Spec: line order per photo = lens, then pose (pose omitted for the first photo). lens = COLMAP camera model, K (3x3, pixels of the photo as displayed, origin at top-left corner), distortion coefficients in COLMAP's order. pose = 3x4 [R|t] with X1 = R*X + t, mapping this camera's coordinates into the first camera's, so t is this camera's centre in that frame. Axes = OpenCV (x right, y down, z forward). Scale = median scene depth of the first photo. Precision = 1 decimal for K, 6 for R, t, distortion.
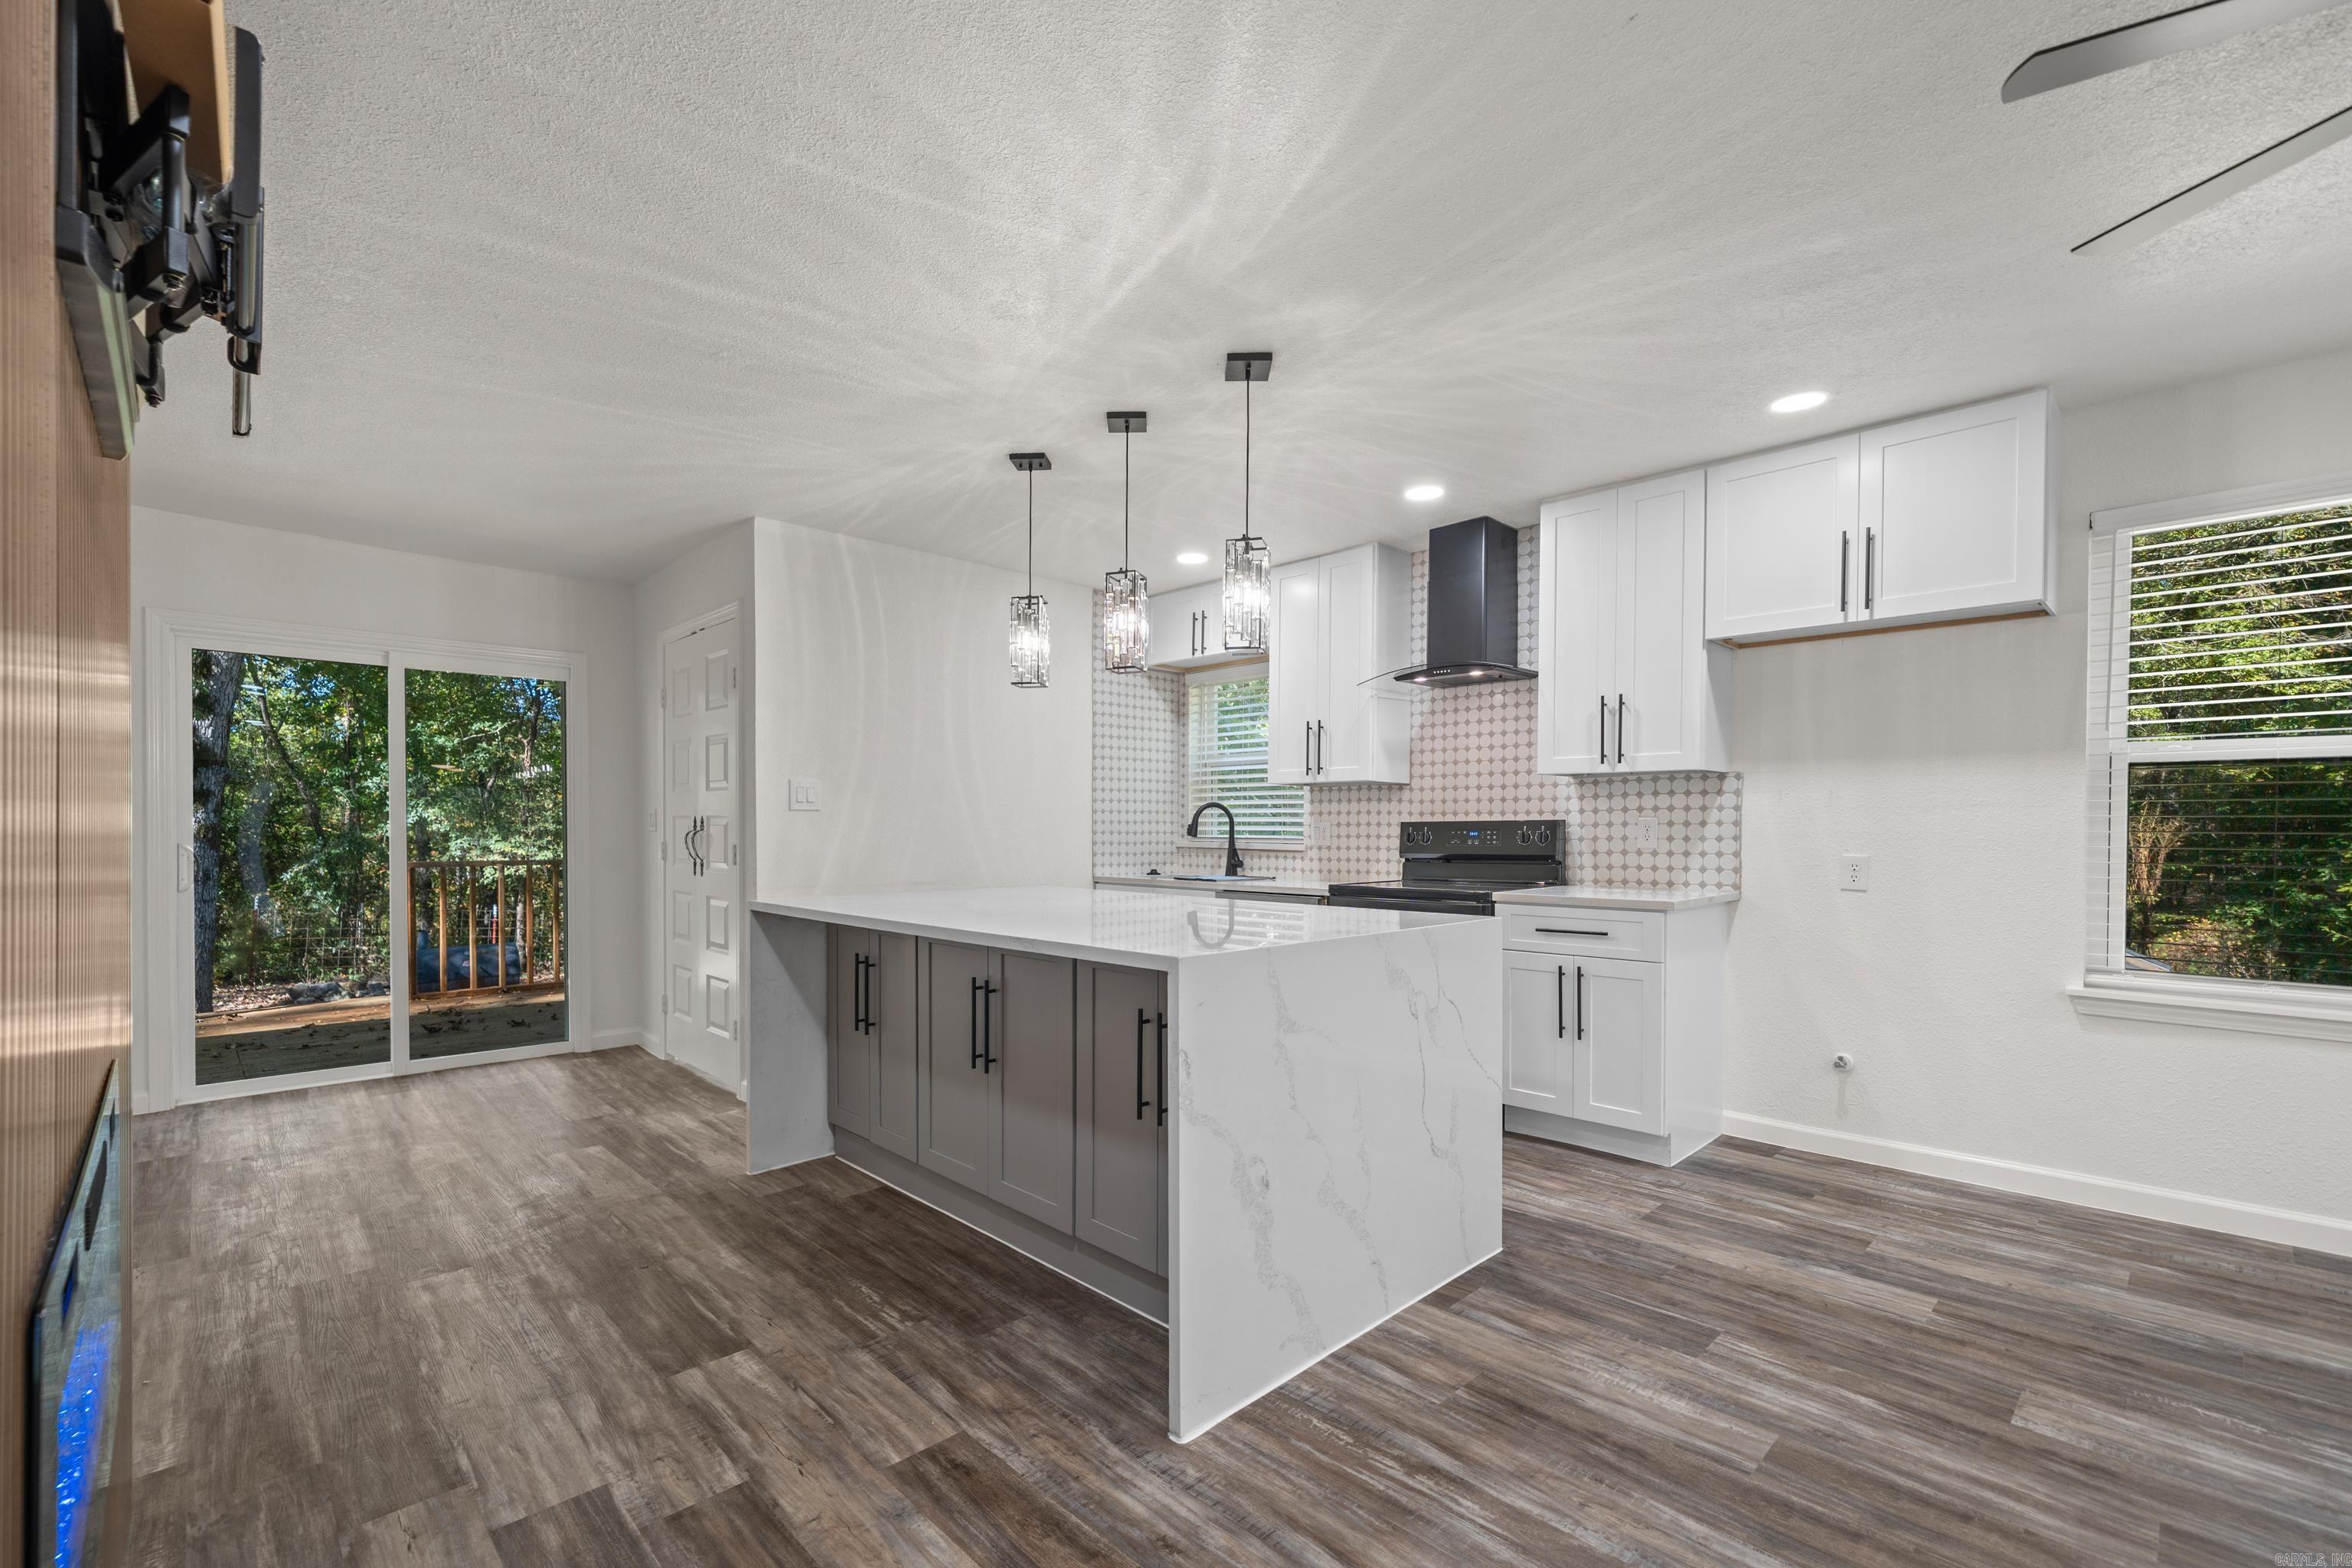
lens RADIAL K [[1022.4, 0, 1164.8], [0, 1022.4, 844.0], [0, 0, 1]] dist [0.006144, -0.002284]
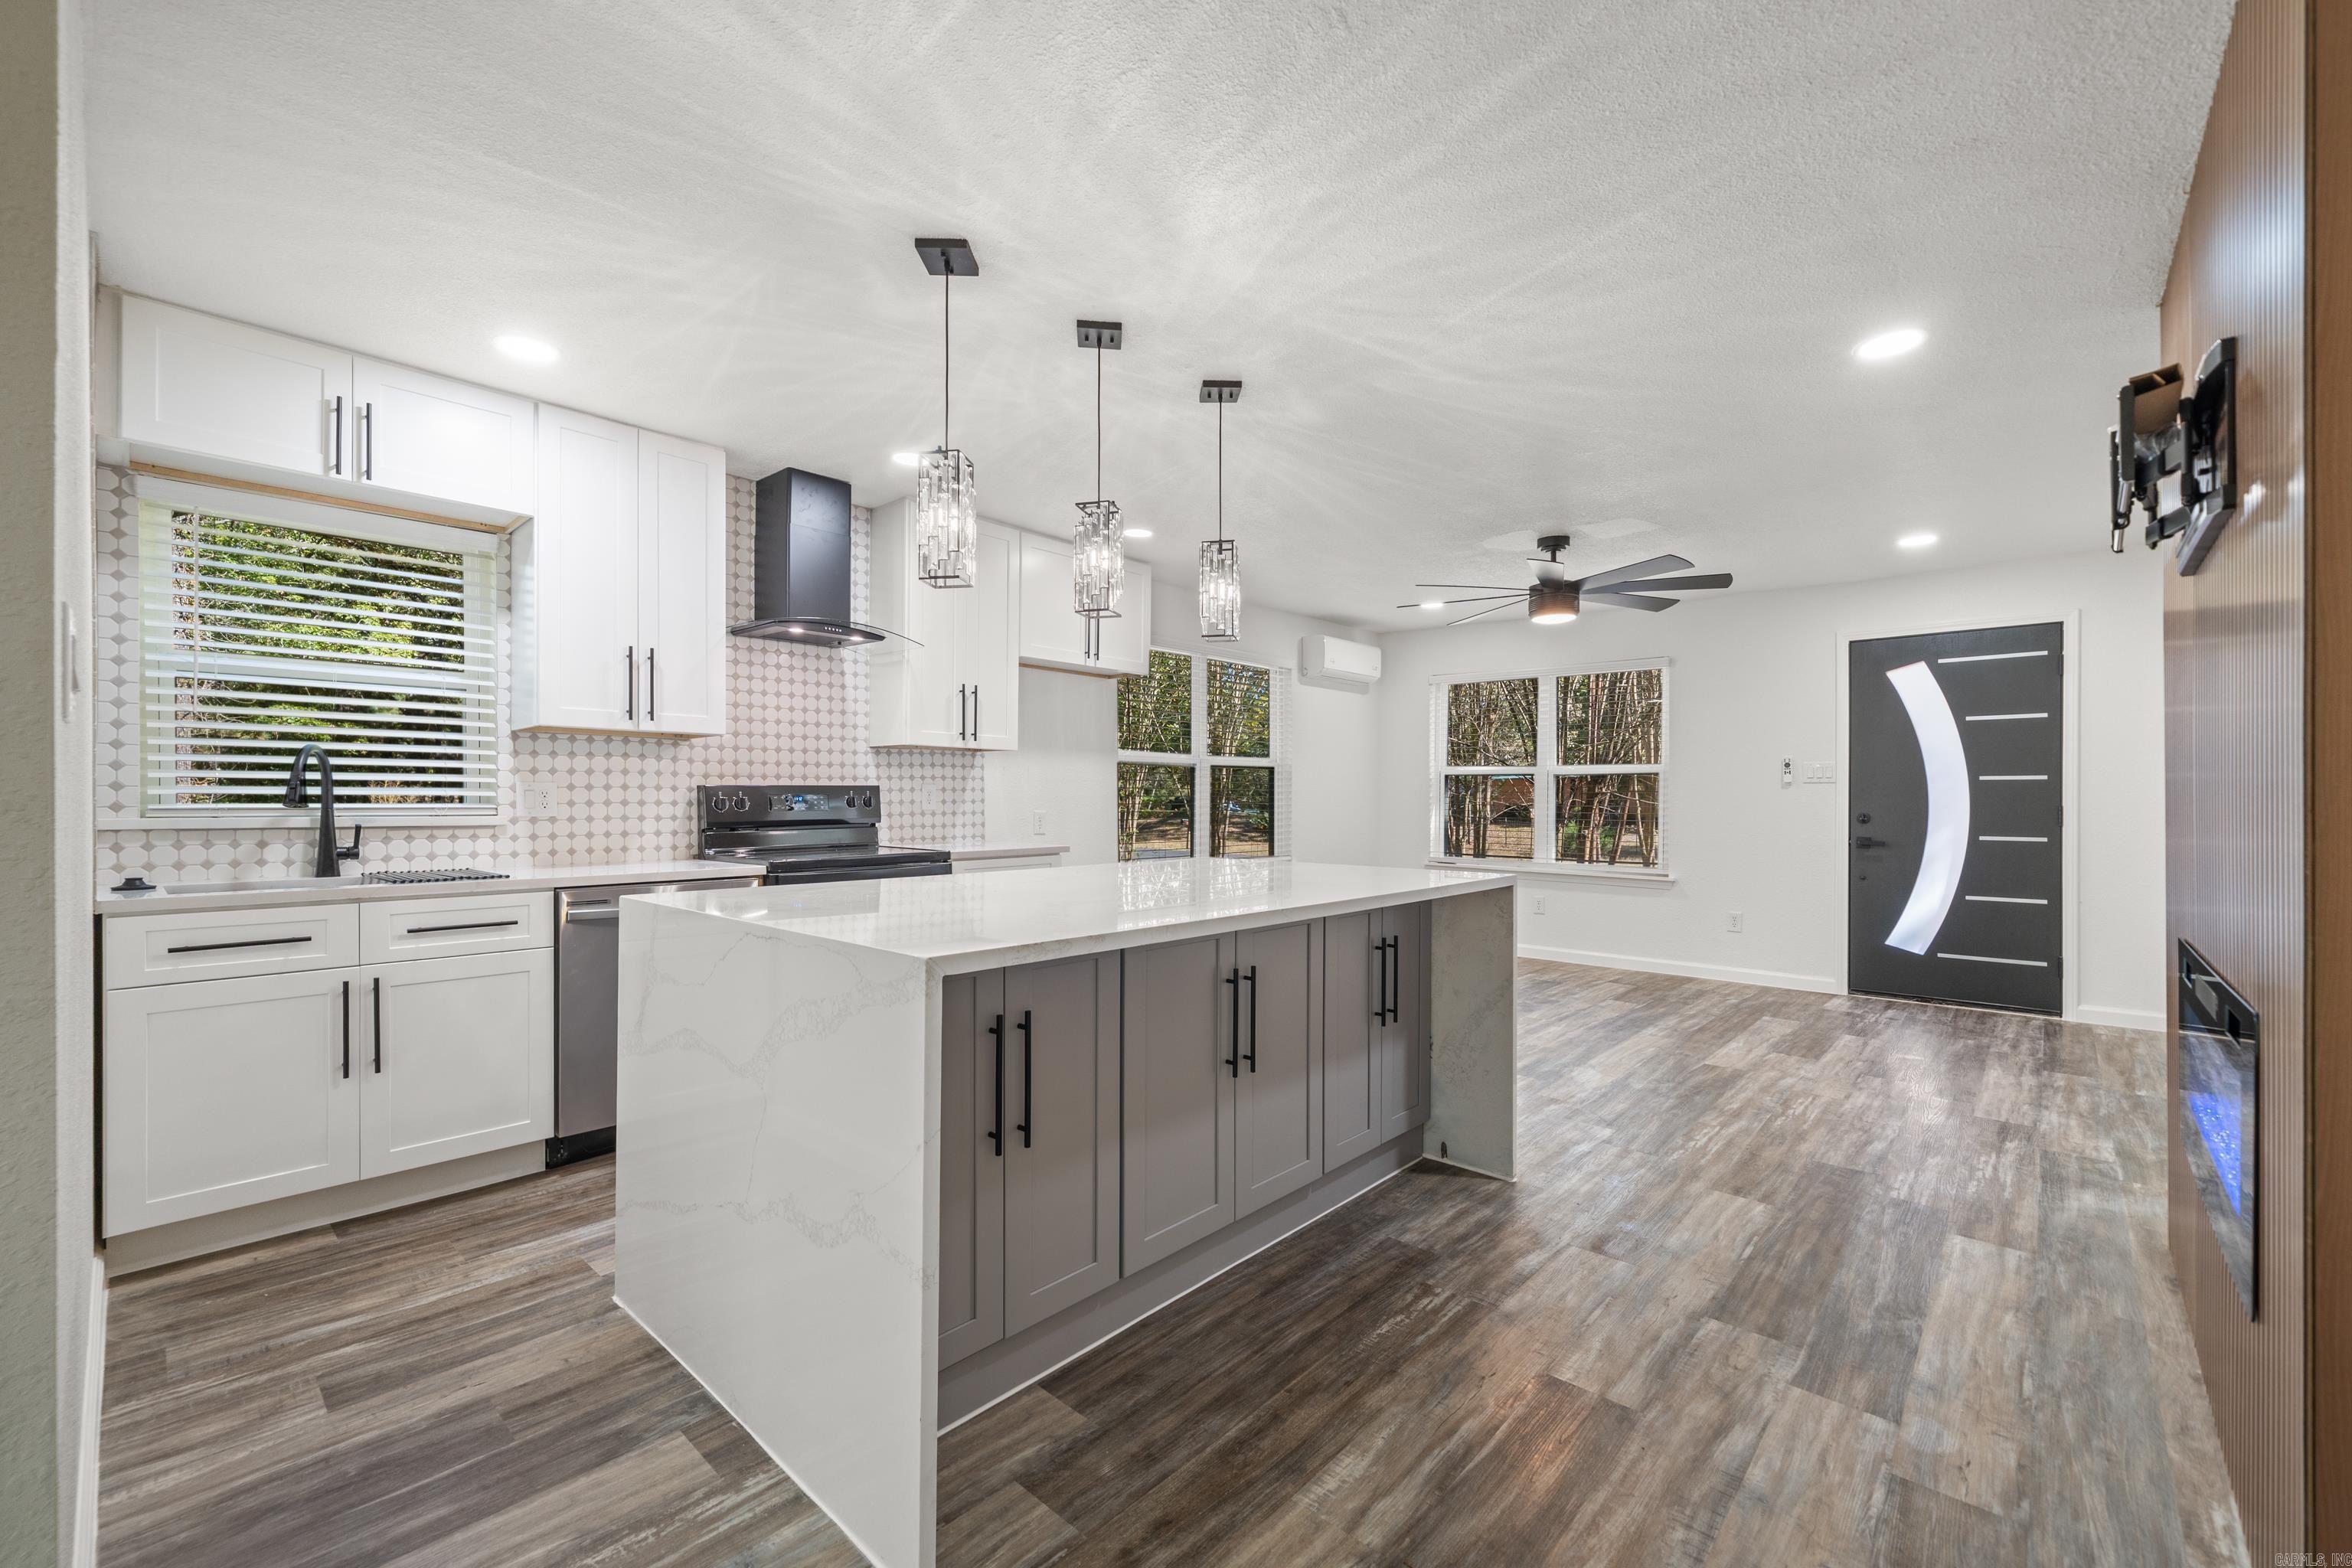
lens RADIAL K [[963.5, 0, 1190.2], [0, 963.5, 804.2], [0, 0, 1]] dist [-0.003342, -0.000328]
pose [[-0.082646, -0.007601, 0.996550, -0.726318], [0.014576, 0.999855, 0.008835, -0.008613], [-0.996472, 0.015256, -0.082524, 0.822968]]
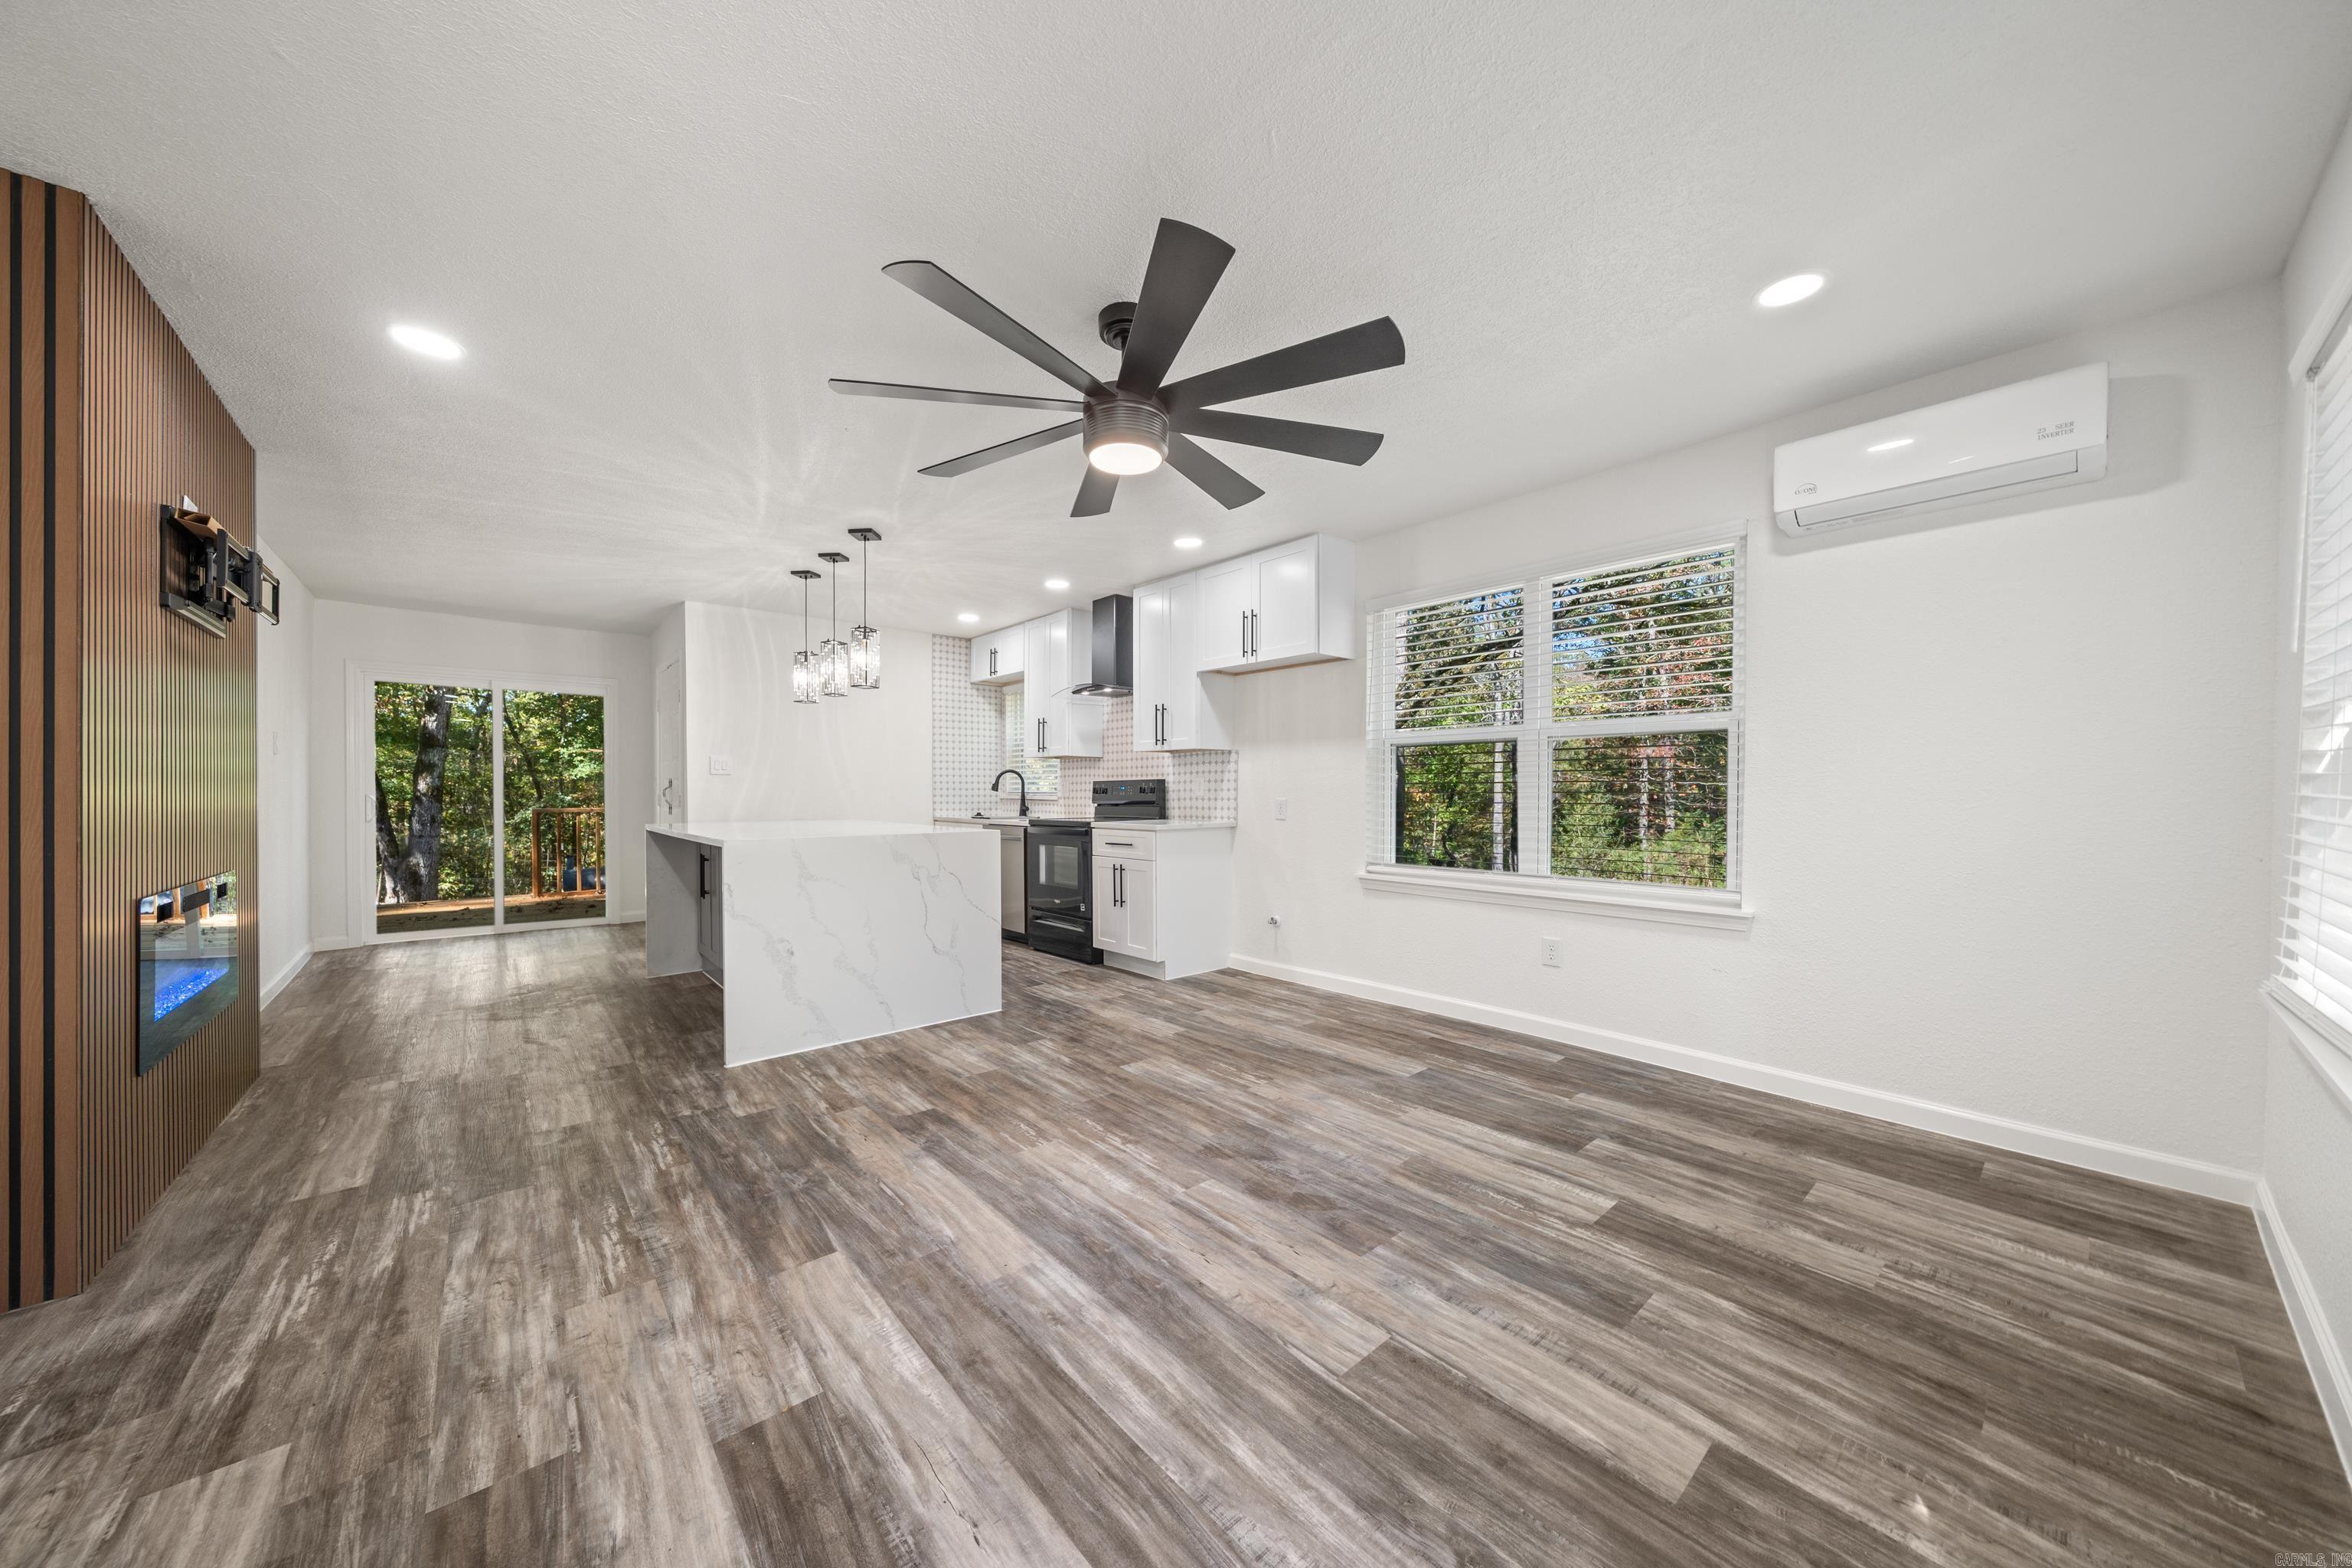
lens RADIAL K [[818.3, 0, 1174.8], [0, 818.3, 801.7], [0, 0, 1]] dist [-0.001356, -0.000466]
pose [[0.998303, -0.000830, -0.058227, 0.531633], [0.000520, 0.999986, -0.005326, 0.021177], [0.058231, 0.005287, 0.998289, -0.328566]]
